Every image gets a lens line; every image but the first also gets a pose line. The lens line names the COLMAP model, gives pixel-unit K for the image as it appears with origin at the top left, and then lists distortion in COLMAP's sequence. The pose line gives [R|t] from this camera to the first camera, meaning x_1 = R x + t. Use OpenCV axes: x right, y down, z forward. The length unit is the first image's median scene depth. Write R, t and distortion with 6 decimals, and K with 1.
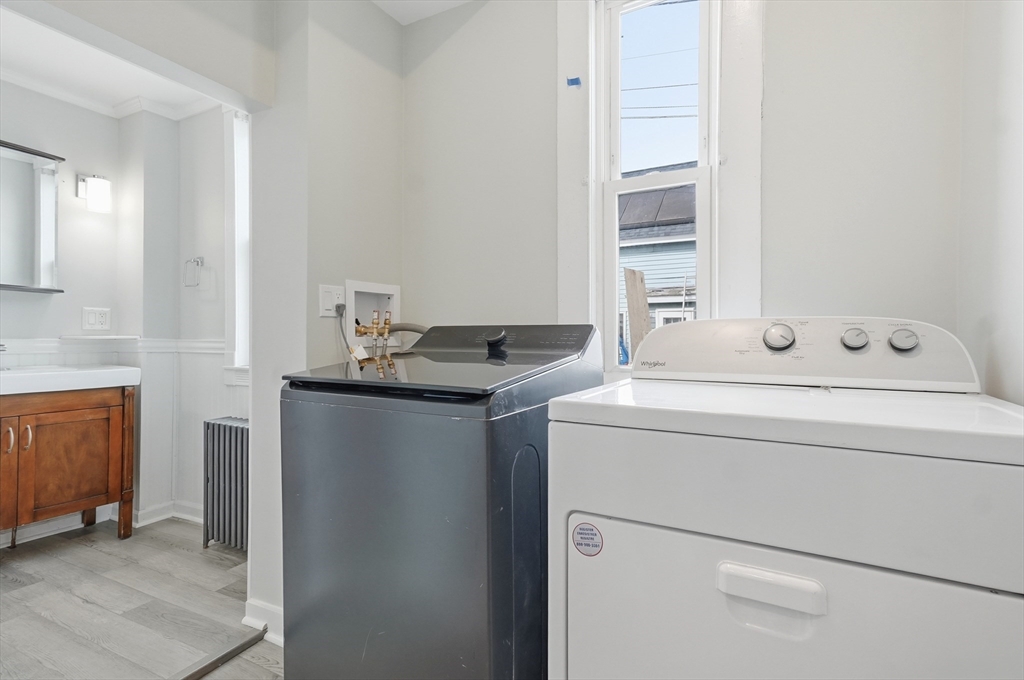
lens RADIAL K [[498.8, 0, 518.5], [0, 498.8, 339.0], [0, 0, 1]] dist [0.013848, 0.007551]
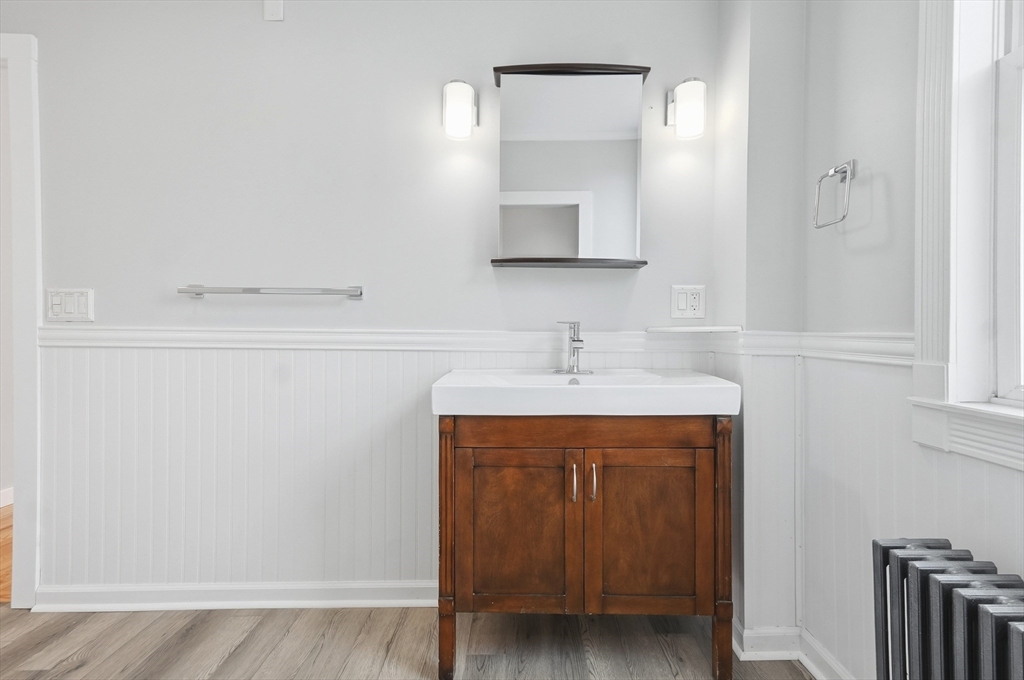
lens RADIAL K [[498.8, 0, 520.7], [0, 498.8, 331.5], [0, 0, 1]] dist [0.013848, 0.007551]
pose [[0.463116, -0.002364, -0.886294, -0.383901], [0.002475, 0.999996, -0.001374, -0.000185], [0.886294, -0.001557, 0.463120, 0.544257]]
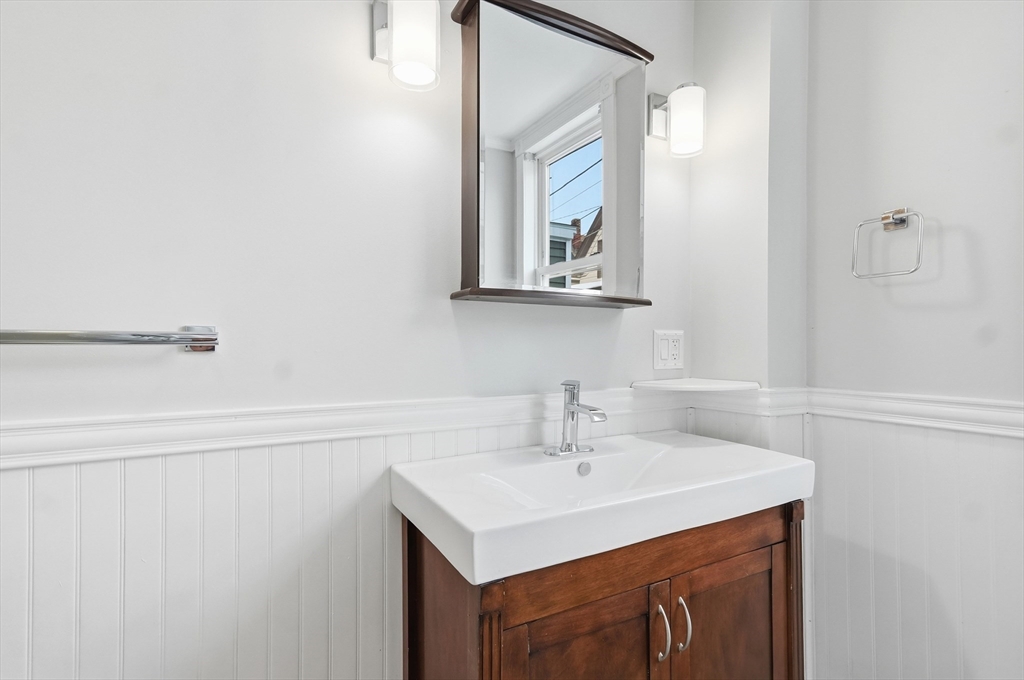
lens RADIAL K [[498.8, 0, 519.2], [0, 498.8, 348.9], [0, 0, 1]] dist [0.013848, 0.007551]
pose [[0.842977, -0.012248, -0.537811, -0.741275], [0.015062, 0.999886, 0.000837, -0.048577], [0.537739, -0.008806, 0.843065, 0.480071]]
